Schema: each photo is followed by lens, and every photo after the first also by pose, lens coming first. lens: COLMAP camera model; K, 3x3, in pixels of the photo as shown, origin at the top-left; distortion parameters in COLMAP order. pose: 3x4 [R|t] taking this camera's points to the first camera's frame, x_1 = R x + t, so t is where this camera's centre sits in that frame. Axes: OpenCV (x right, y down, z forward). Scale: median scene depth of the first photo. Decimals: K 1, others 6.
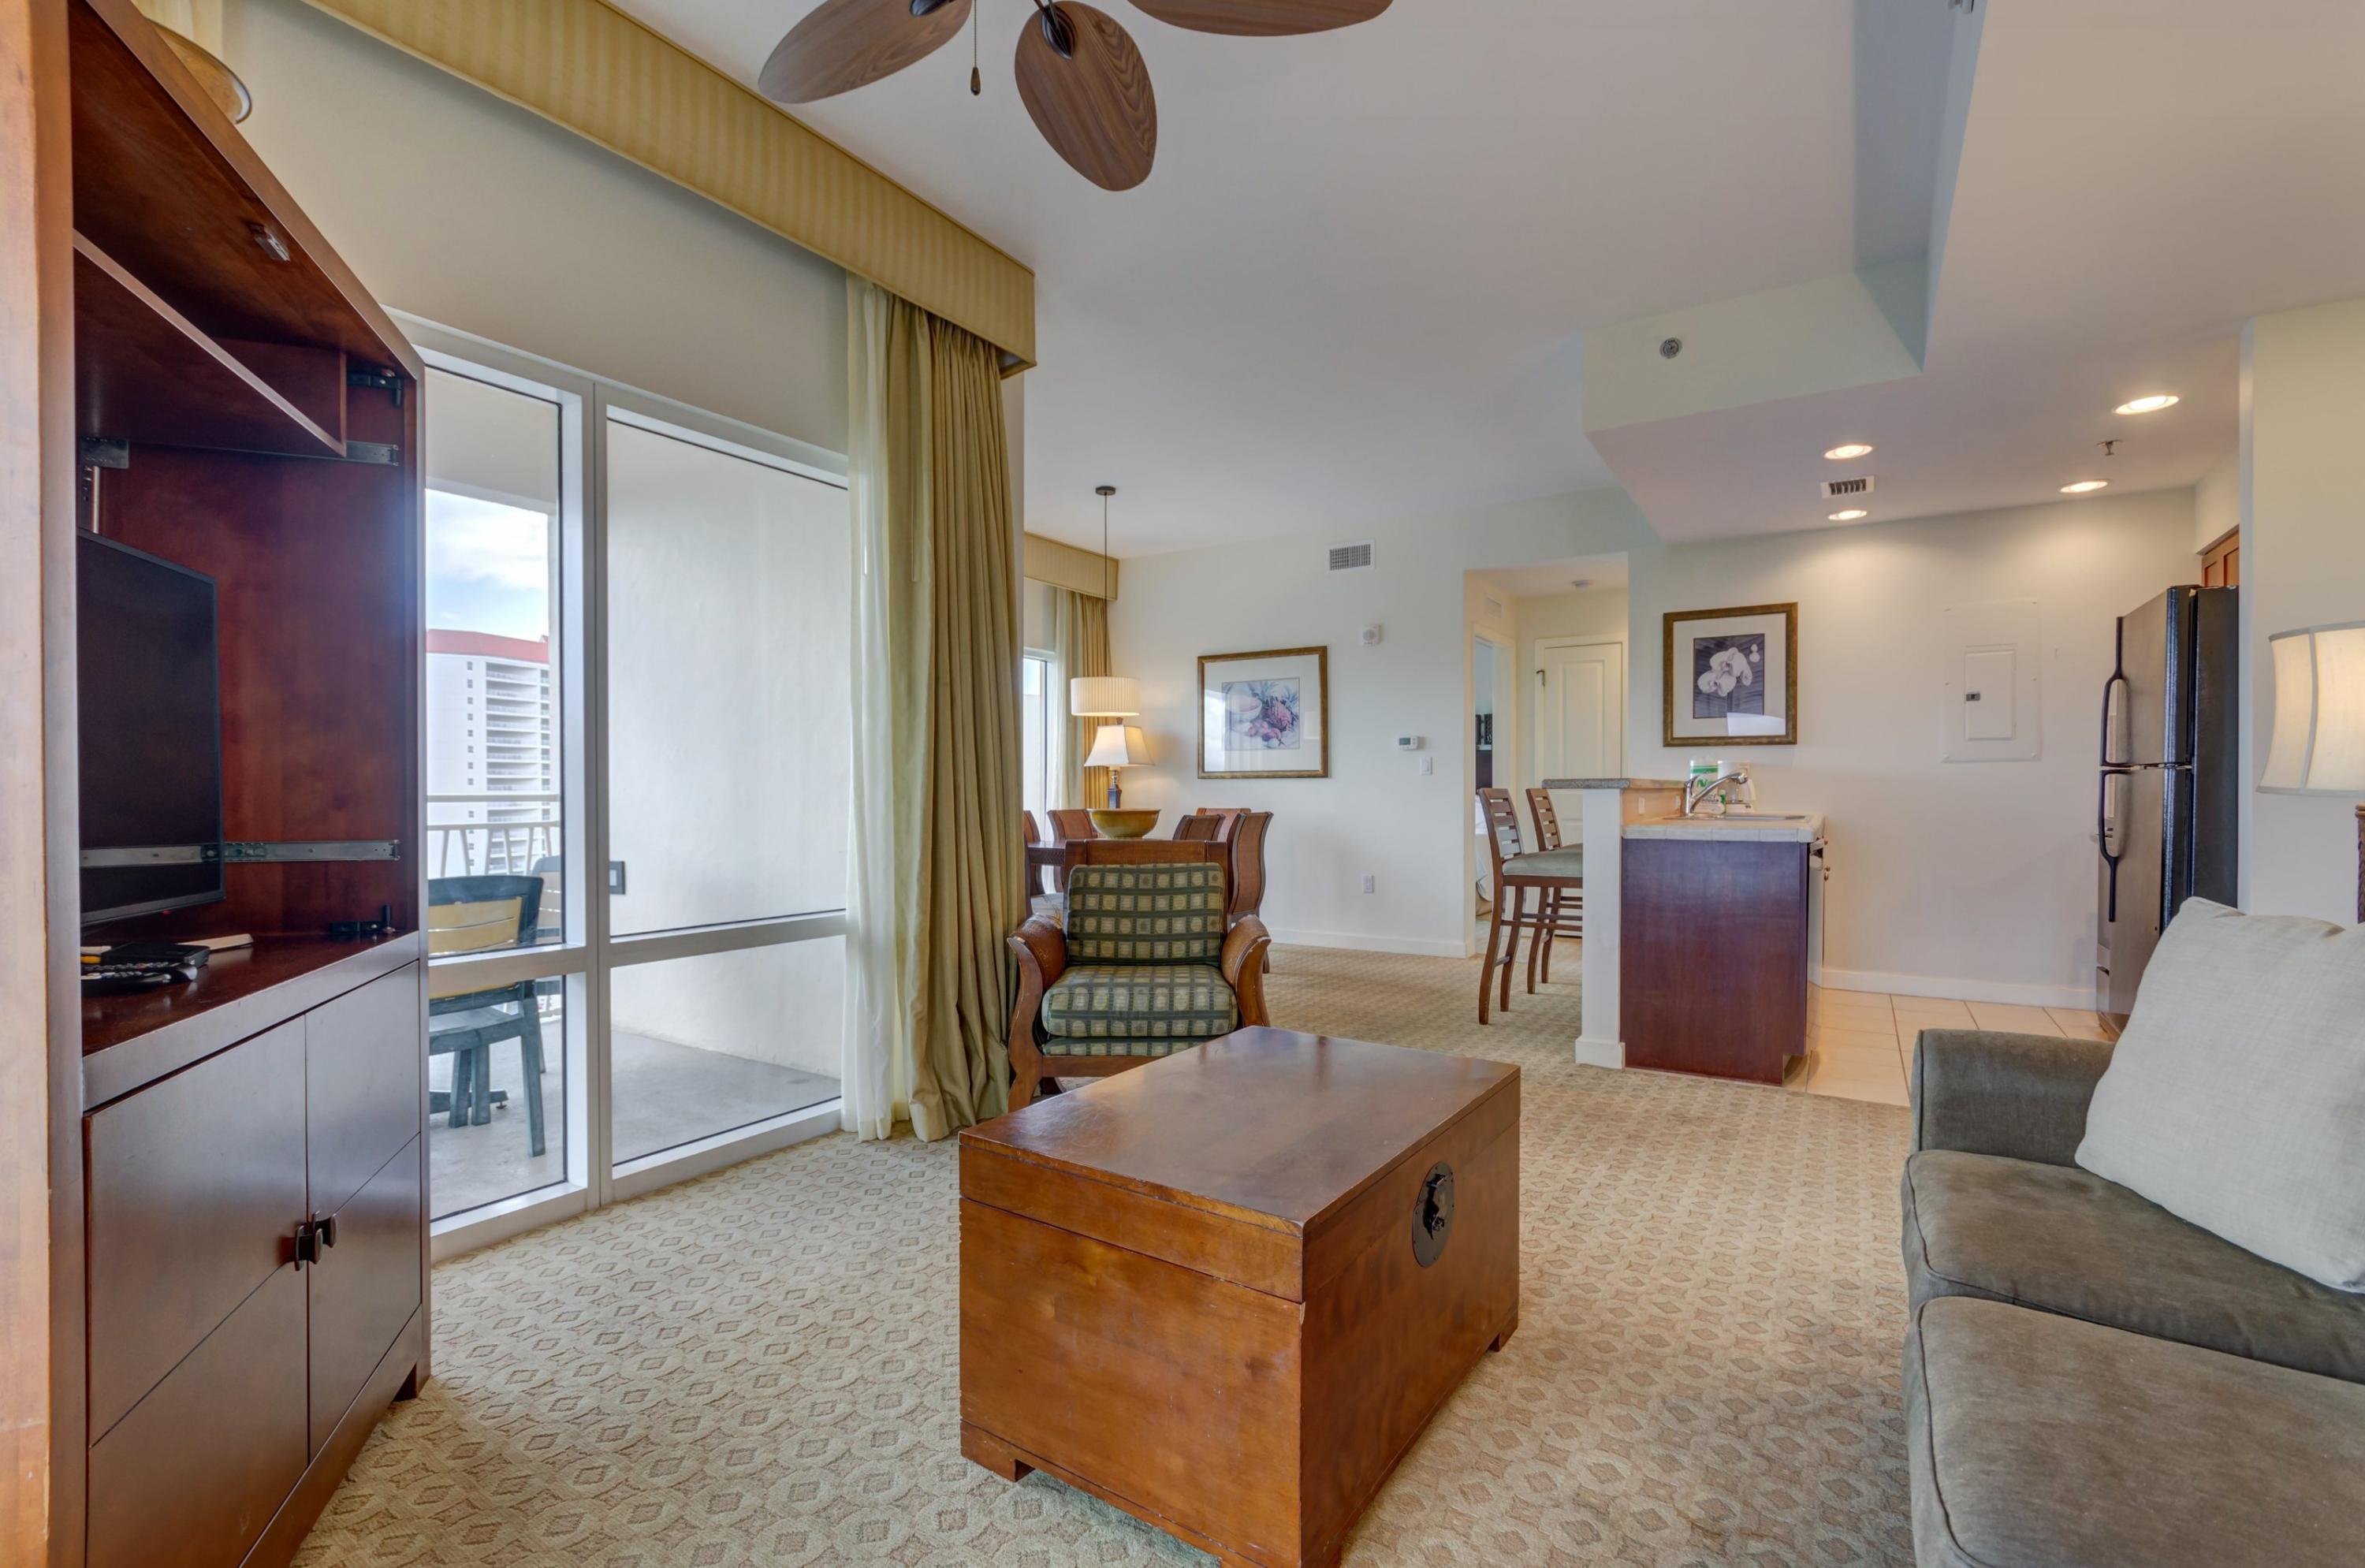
lens RADIAL K [[1054.2, 0, 1182.3], [0, 1054.2, 792.5], [0, 0, 1]] dist [-0.007657, -0.000413]
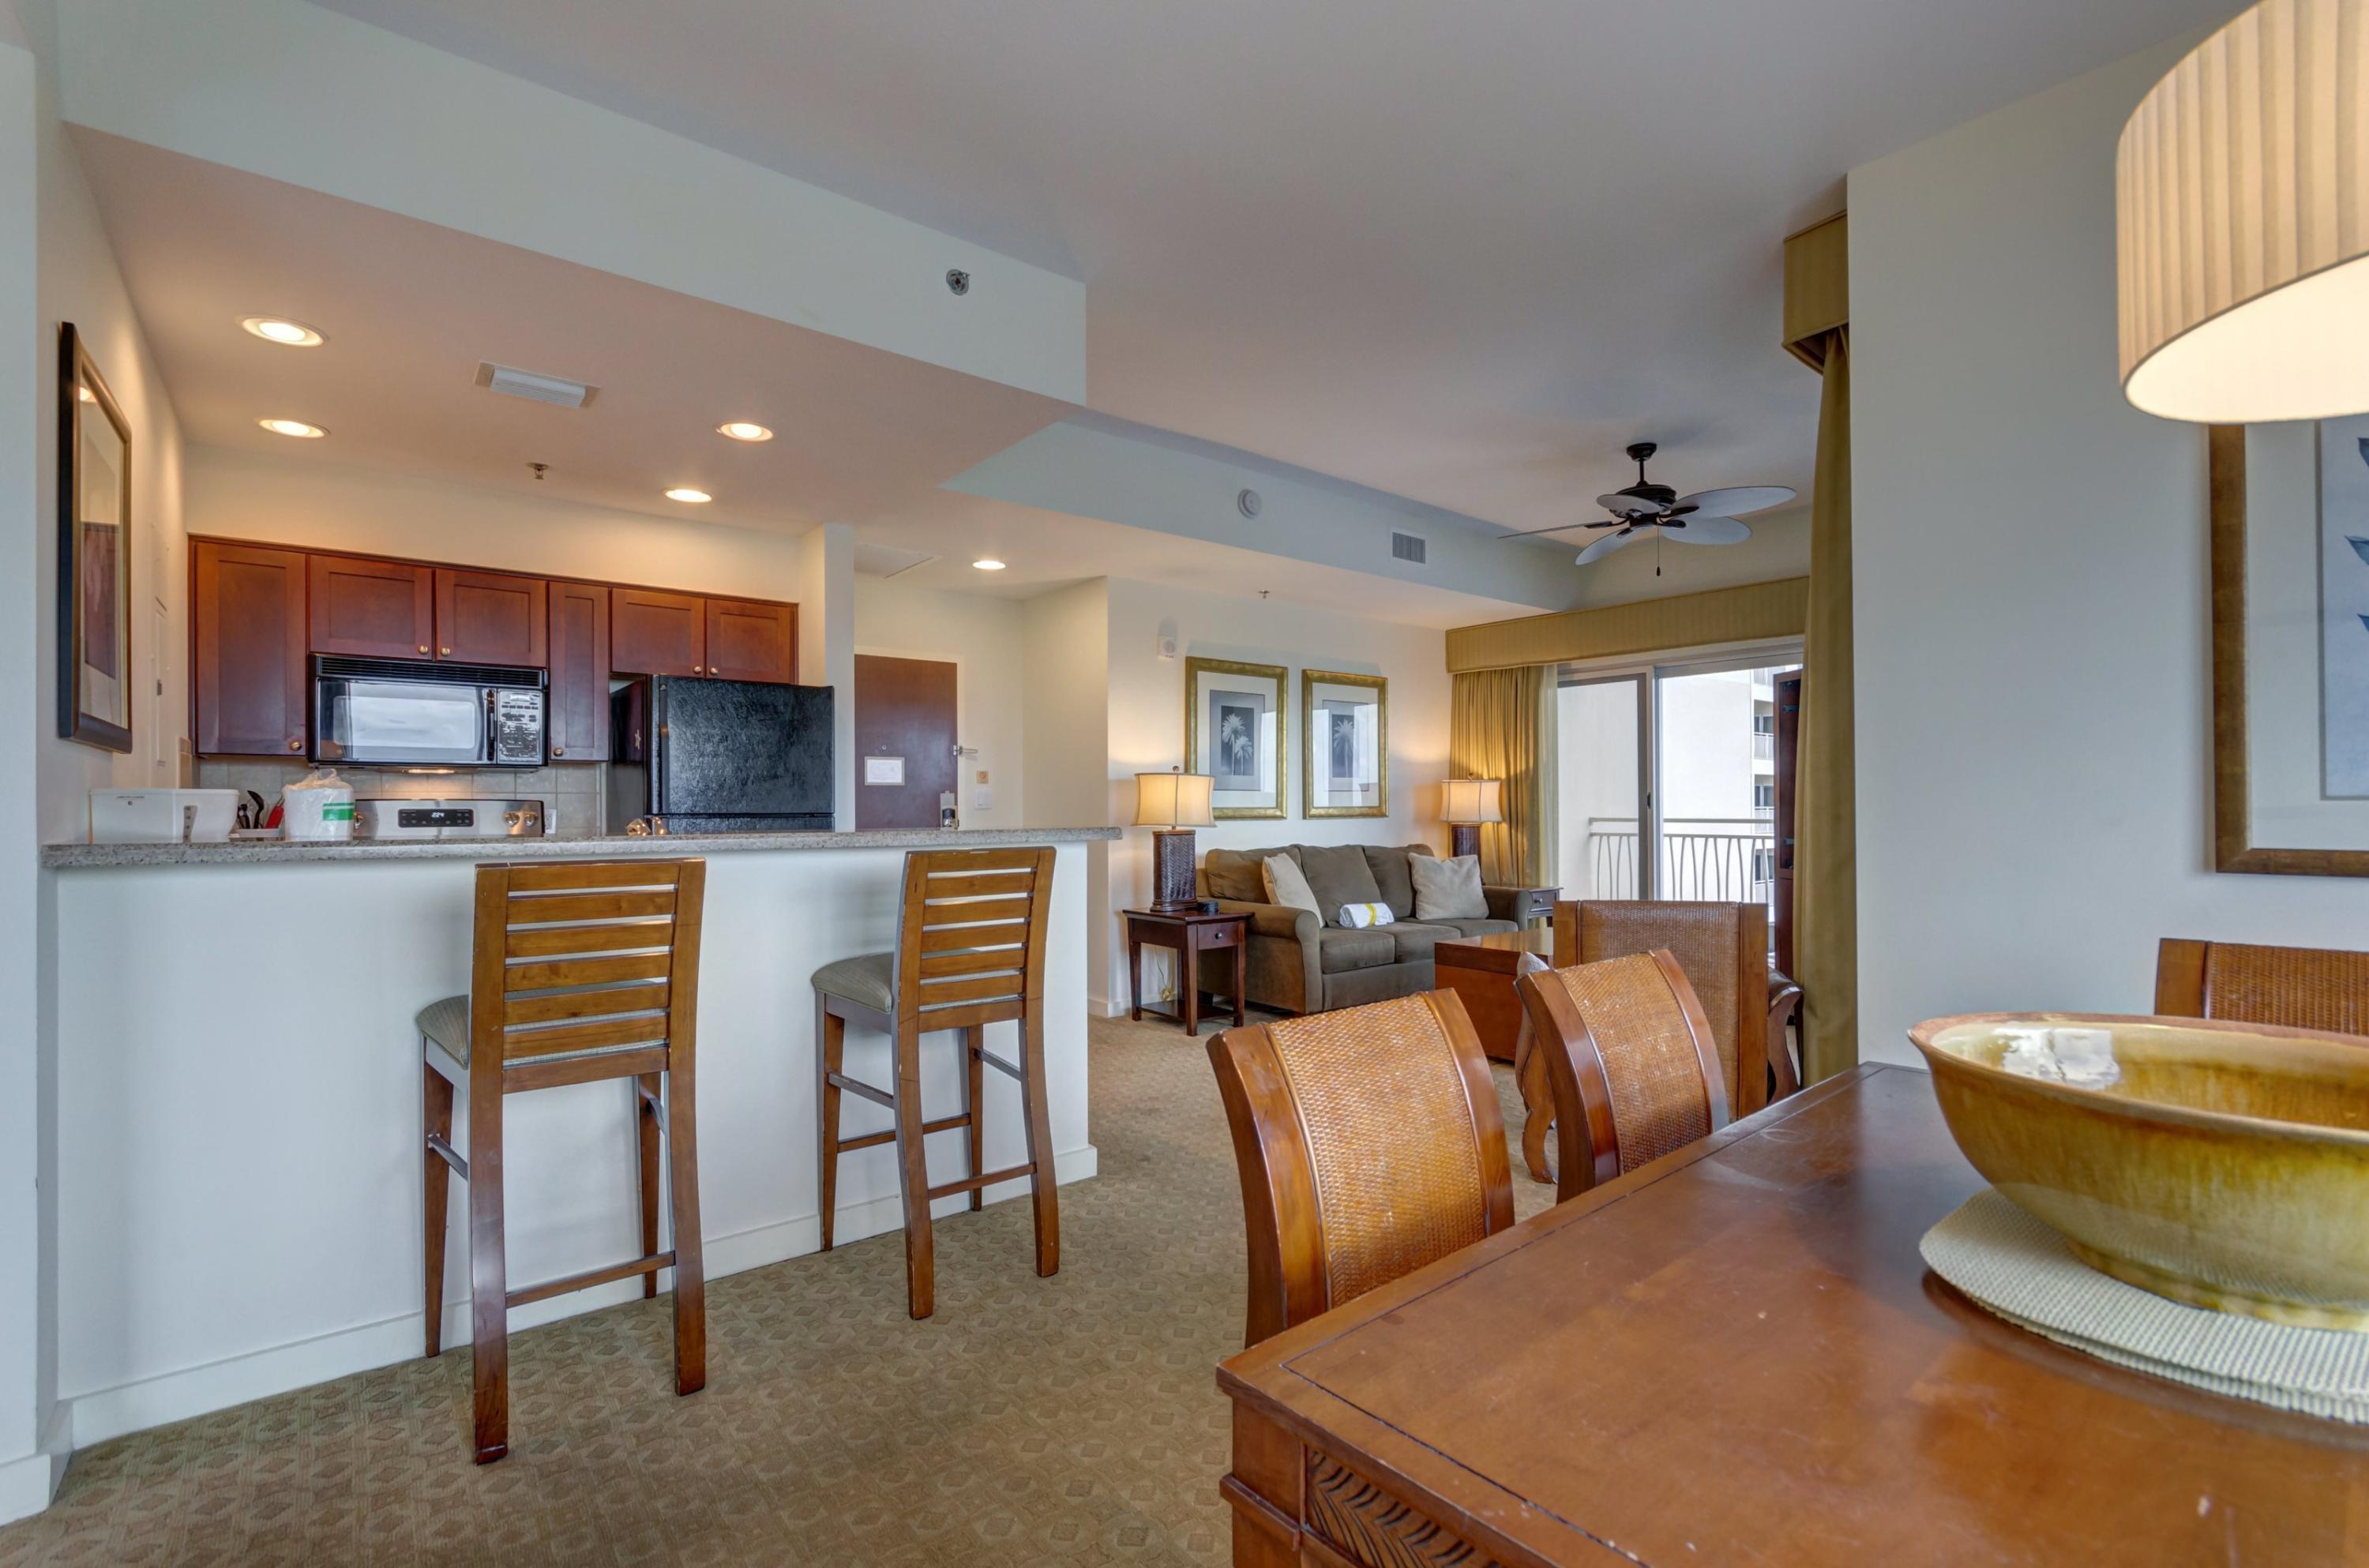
lens RADIAL K [[1055.9, 0, 1187.8], [0, 1055.9, 802.6], [0, 0, 1]] dist [-0.007657, -0.000413]
pose [[-0.949785, 0.007036, 0.312824, 0.034011], [0.007103, 0.999974, -0.000927, -0.021857], [-0.312823, 0.001341, -0.949811, 1.270226]]
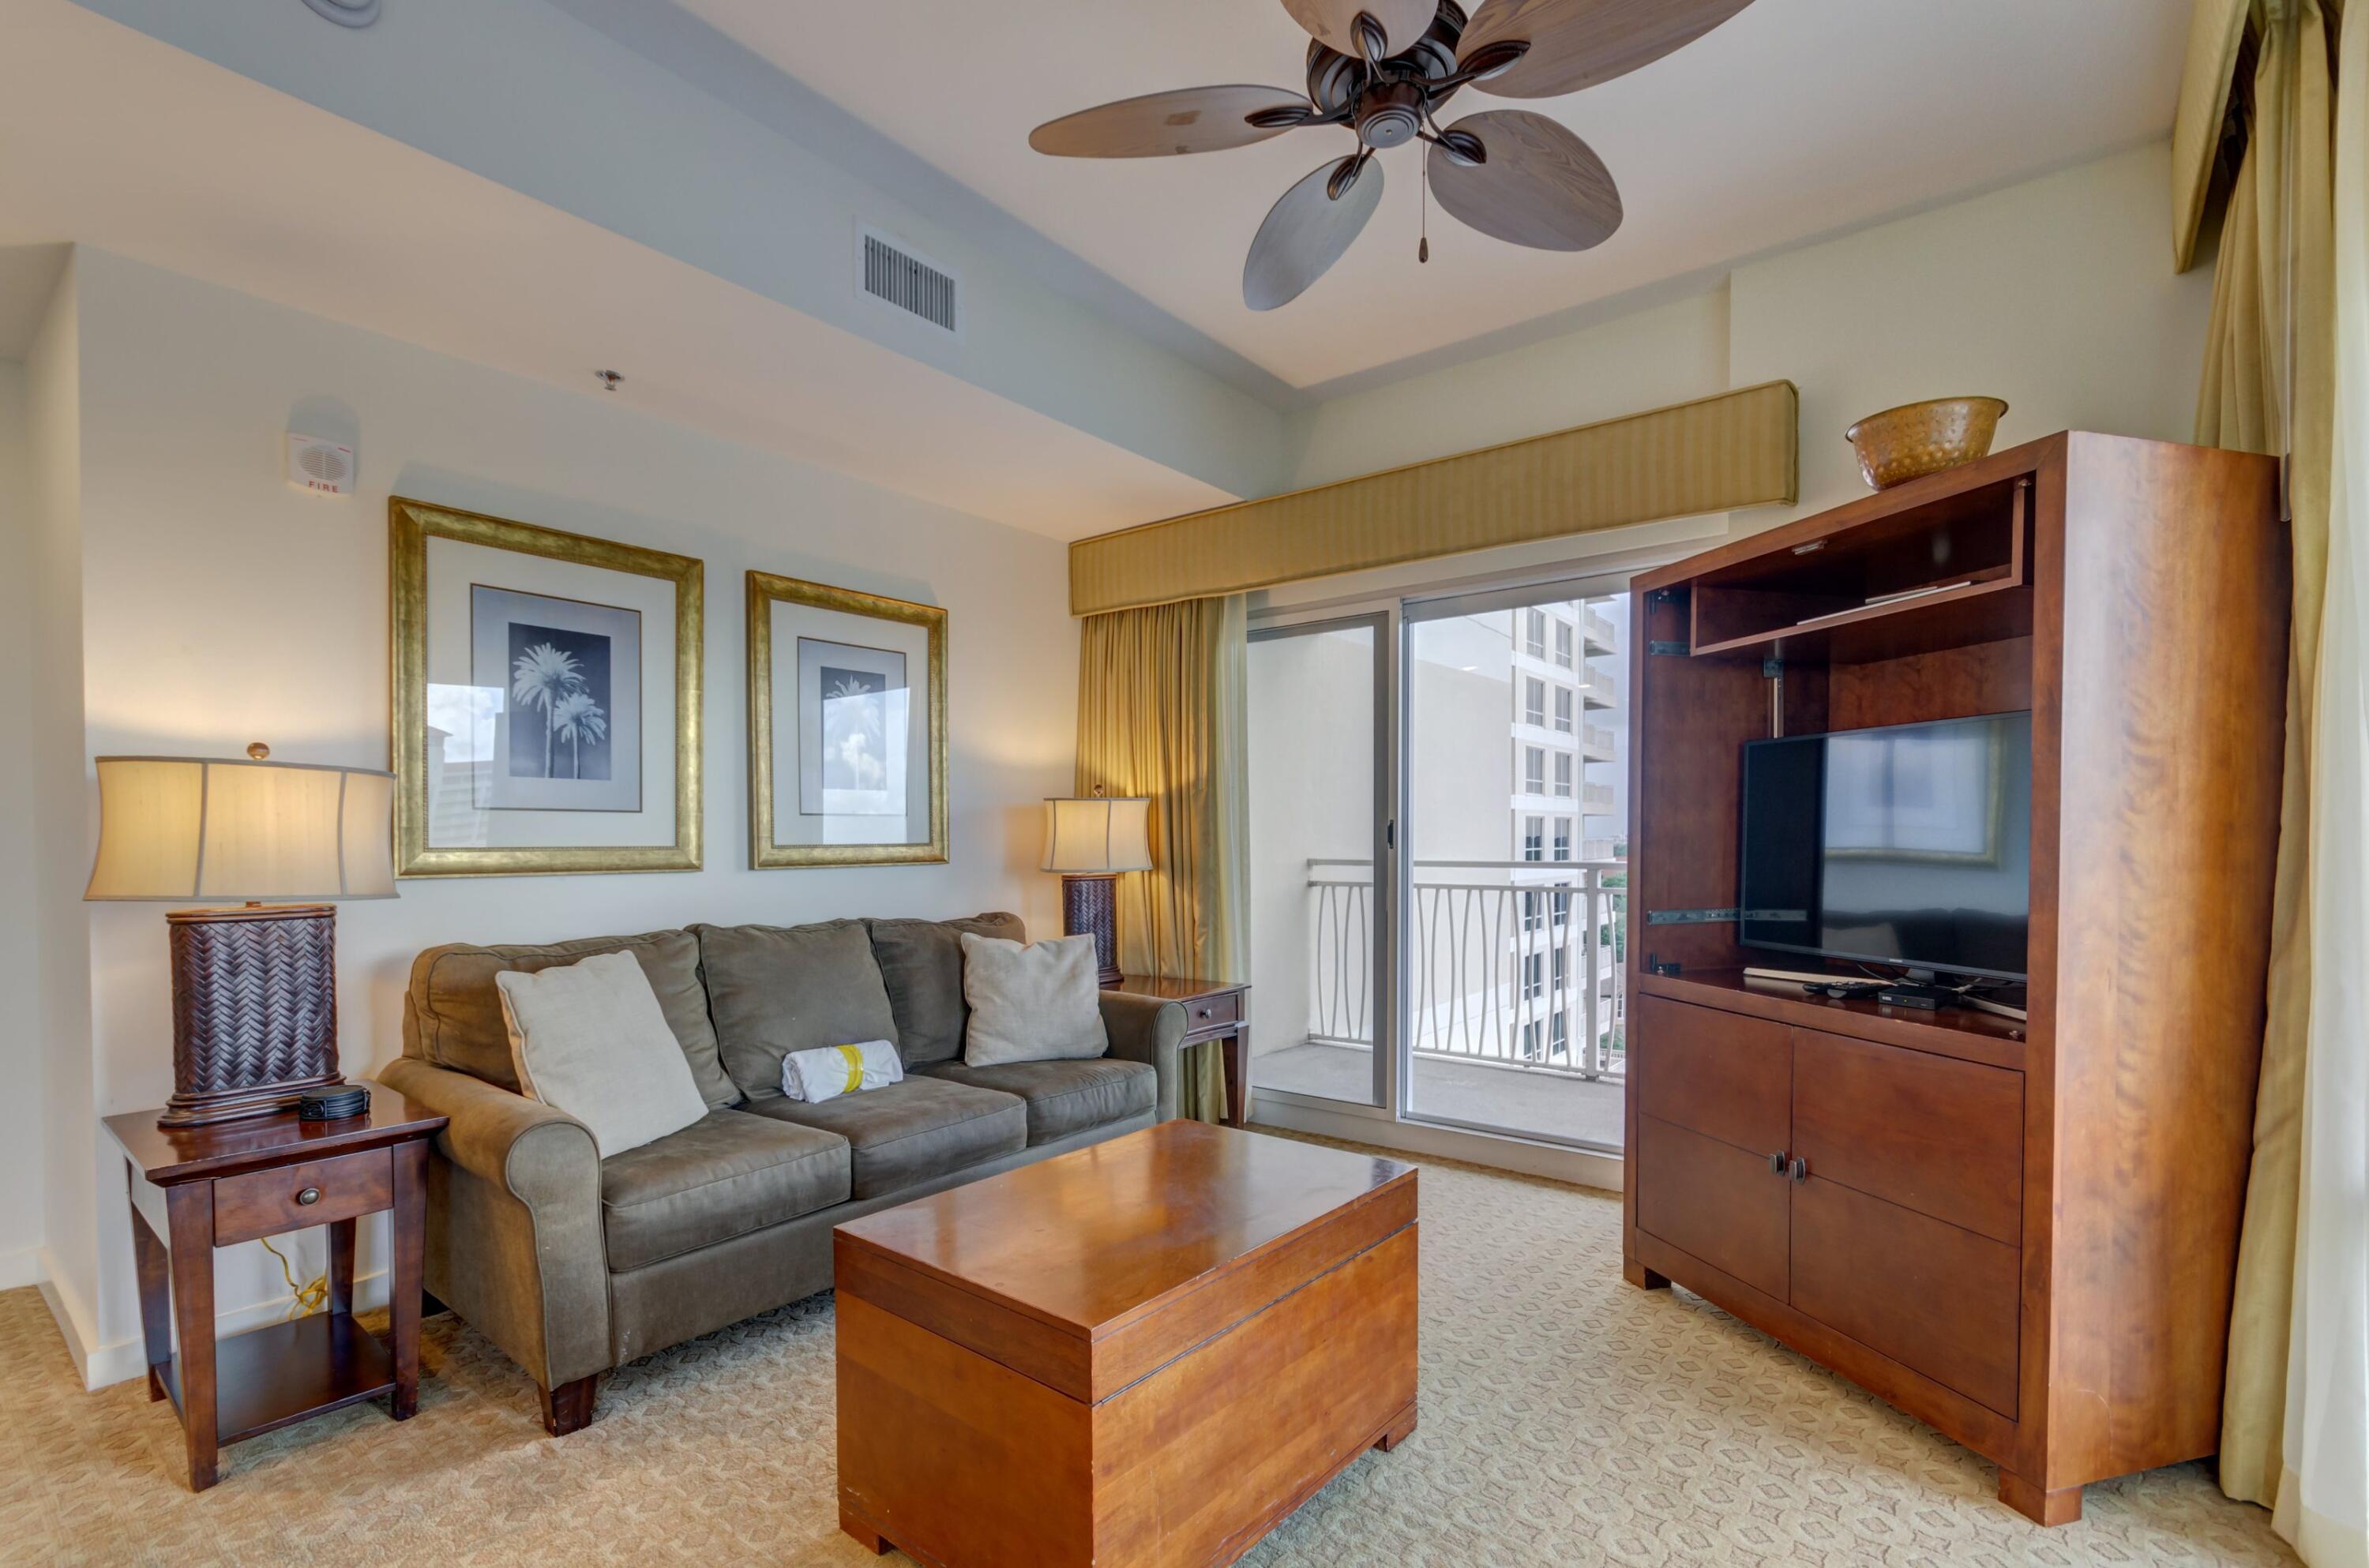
lens RADIAL K [[1055.9, 0, 1179.7], [0, 1055.9, 862.5], [0, 0, 1]] dist [-0.007657, -0.000413]
pose [[-0.994840, -0.002550, 0.101426, -0.022042], [0.000610, 0.999516, 0.031108, -0.025701], [-0.101456, 0.031010, -0.994357, 0.665785]]
